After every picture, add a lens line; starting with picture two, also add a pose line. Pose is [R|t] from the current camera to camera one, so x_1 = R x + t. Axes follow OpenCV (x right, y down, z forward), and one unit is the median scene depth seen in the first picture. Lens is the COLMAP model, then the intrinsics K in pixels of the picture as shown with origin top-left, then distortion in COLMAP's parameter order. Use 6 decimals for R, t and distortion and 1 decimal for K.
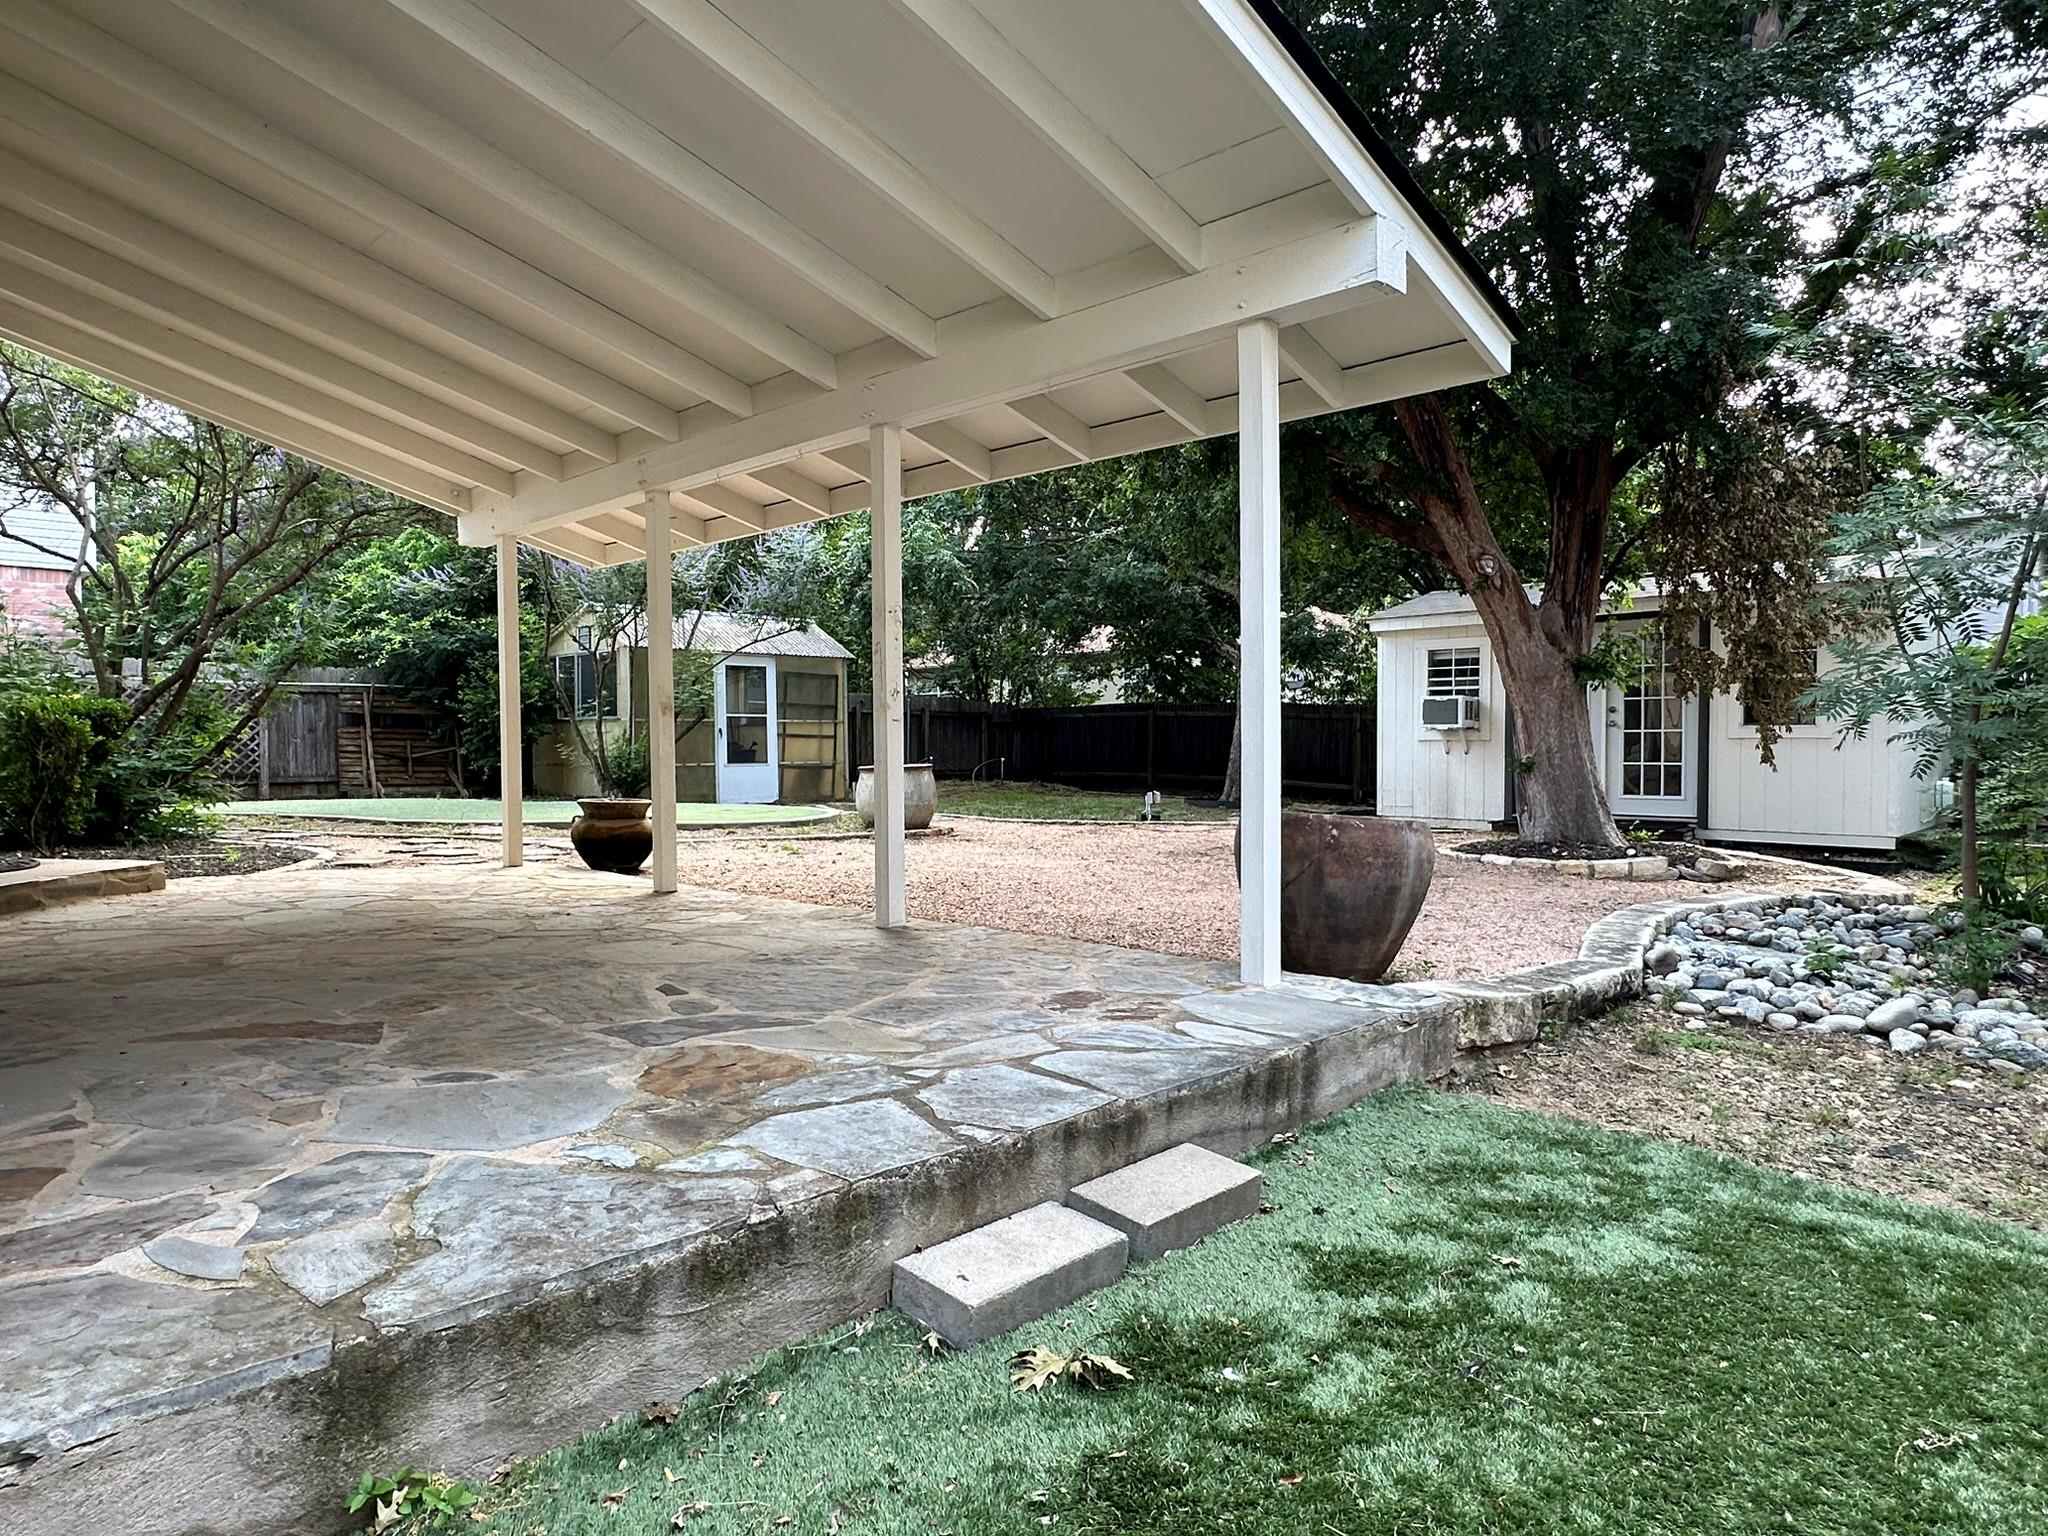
lens RADIAL K [[1210.5, 0, 1017.6], [0, 1210.5, 763.0], [0, 0, 1]] dist [-0.015037, 0.004032]
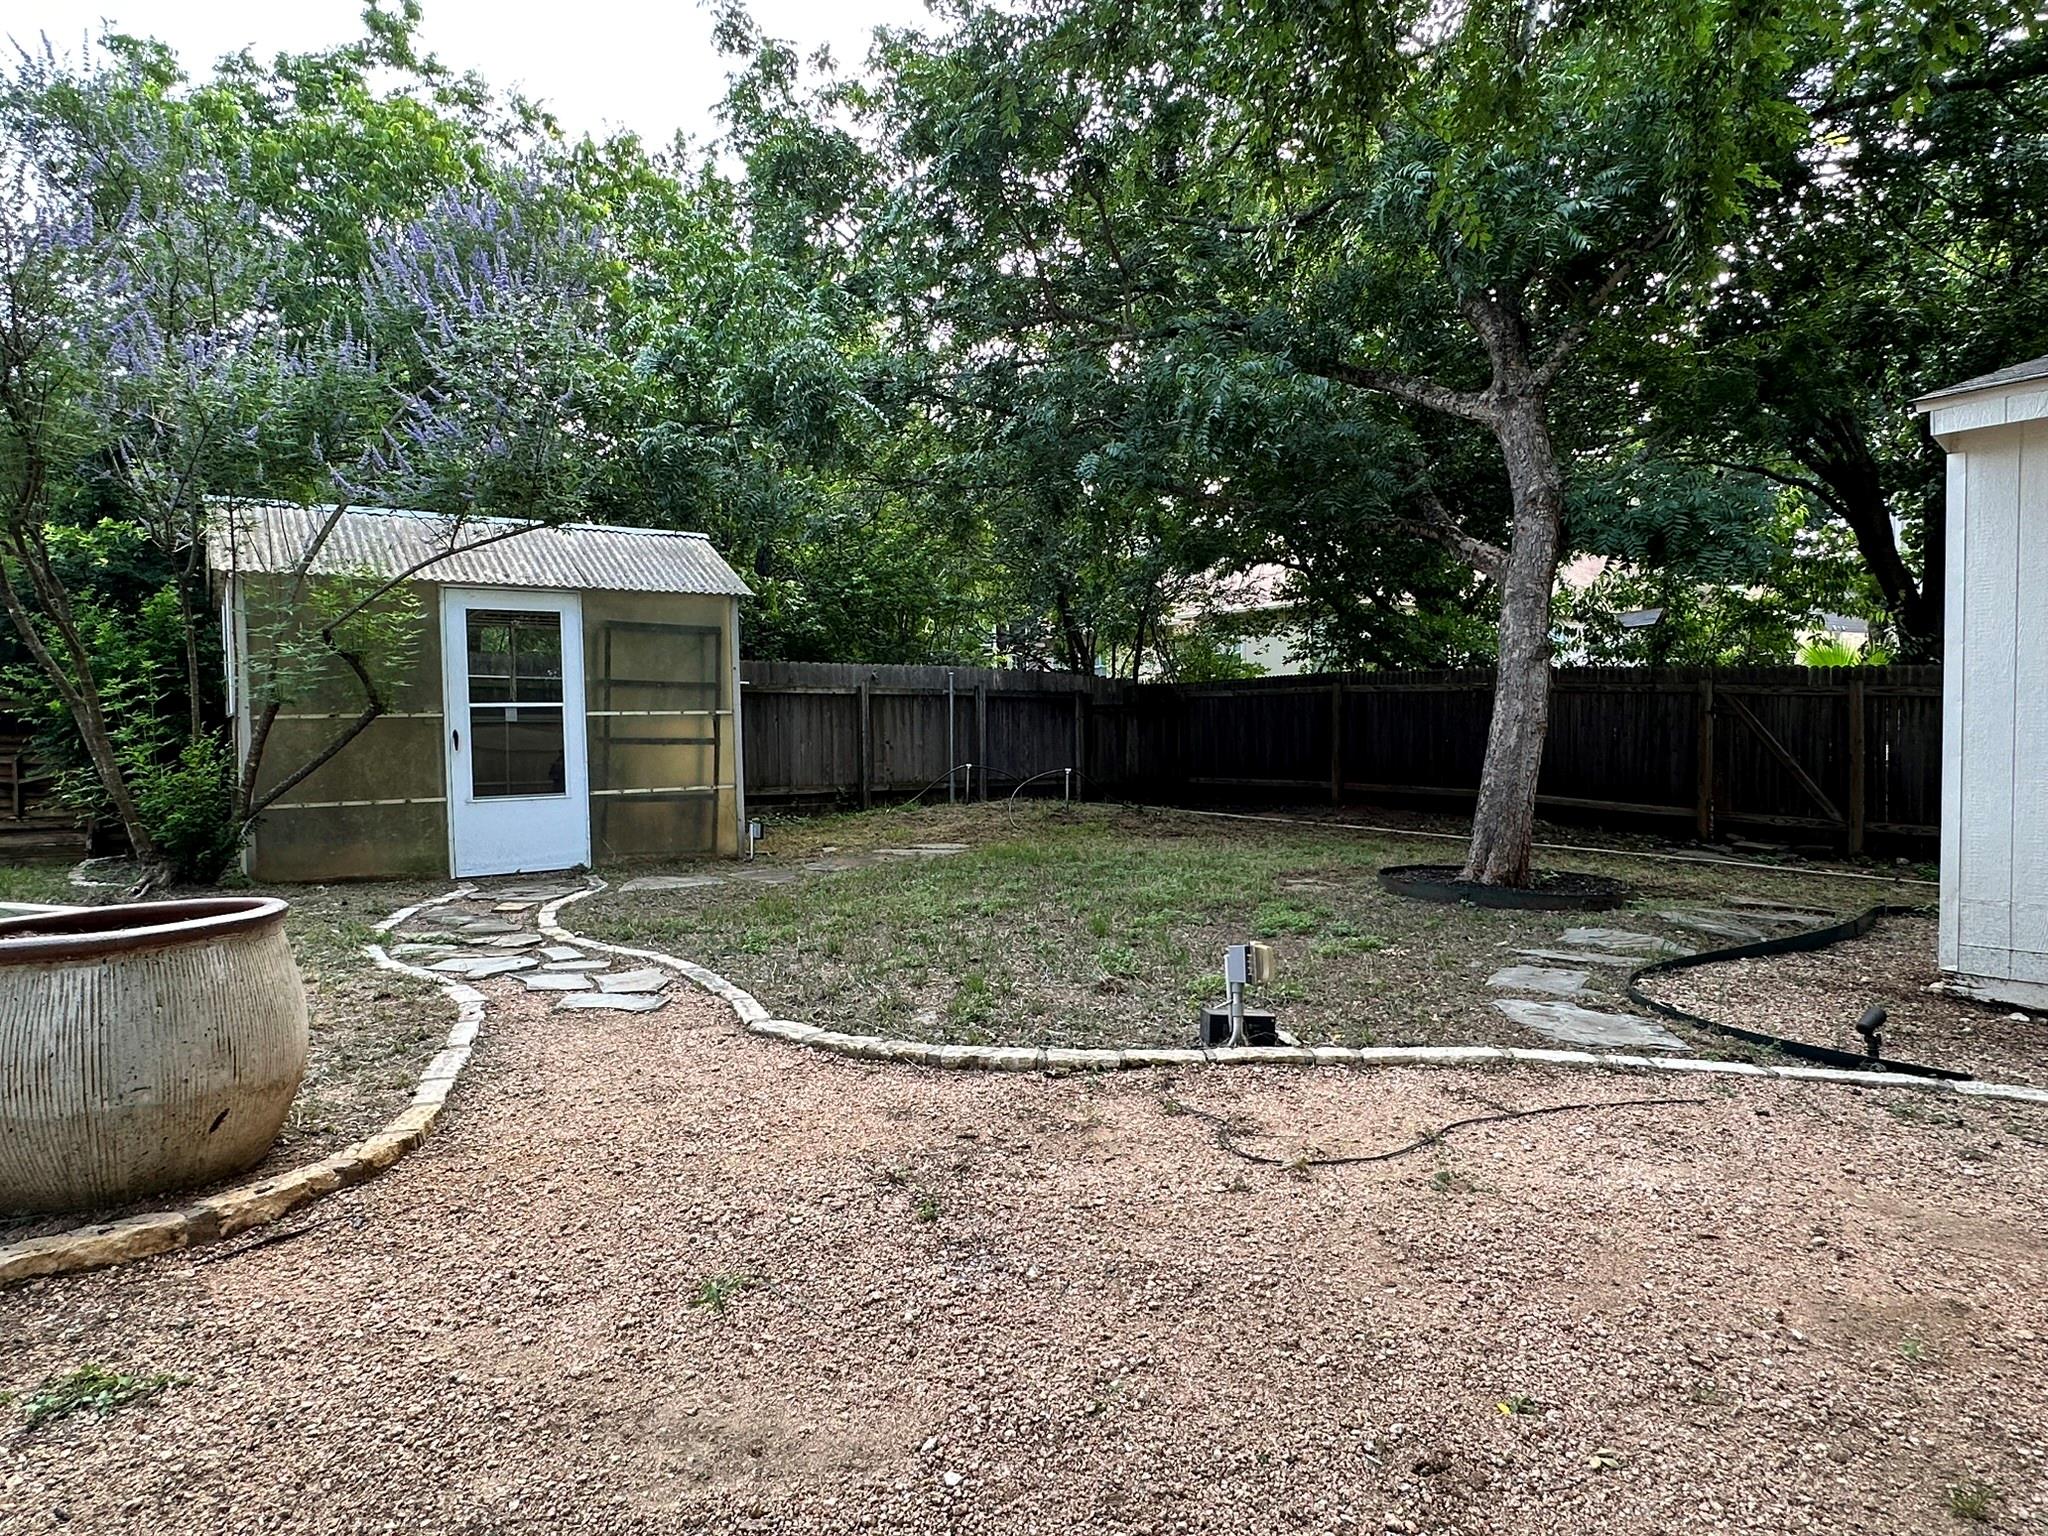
lens RADIAL K [[1210.5, 0, 1036.5], [0, 1210.5, 767.2], [0, 0, 1]] dist [-0.015037, 0.004032]
pose [[0.989059, -0.007615, -0.147324, 0.077655], [0.011074, 0.999682, 0.022674, -0.021971], [0.147105, -0.024058, 0.988828, 0.512558]]
